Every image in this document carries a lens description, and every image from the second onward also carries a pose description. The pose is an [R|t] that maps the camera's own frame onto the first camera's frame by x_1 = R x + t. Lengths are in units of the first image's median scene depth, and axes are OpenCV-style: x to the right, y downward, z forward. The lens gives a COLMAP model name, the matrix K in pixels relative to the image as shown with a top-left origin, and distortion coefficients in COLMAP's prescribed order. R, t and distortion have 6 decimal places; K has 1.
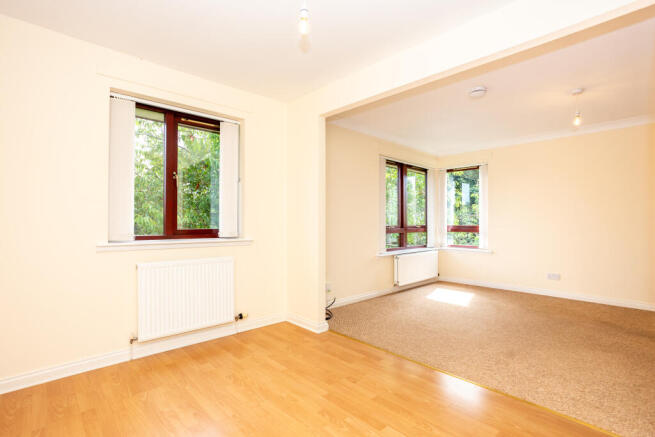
lens RADIAL K [[327.2, 0, 327.5], [0, 327.2, 218.5], [0, 0, 1]] dist [-0.000326, 0.000582]
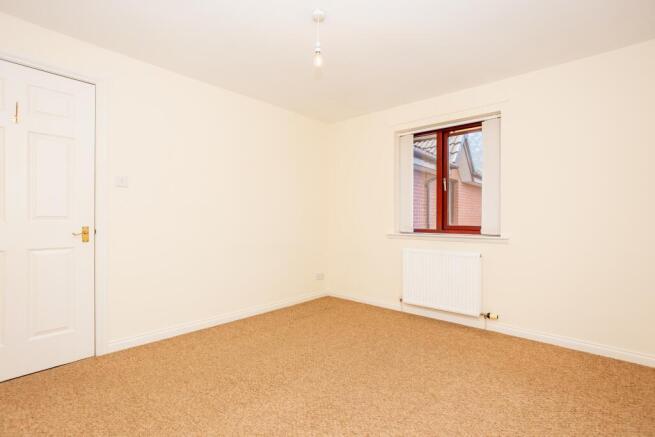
lens RADIAL K [[300.0, 0, 354.7], [0, 300.0, 221.2], [0, 0, 1]] dist [-0.002015, 0.000015]
pose [[0.145633, 0.006291, -0.989319, 0.622692], [0.005603, 0.999959, 0.007183, 0.008975], [0.989323, -0.006589, 0.145591, 0.527038]]
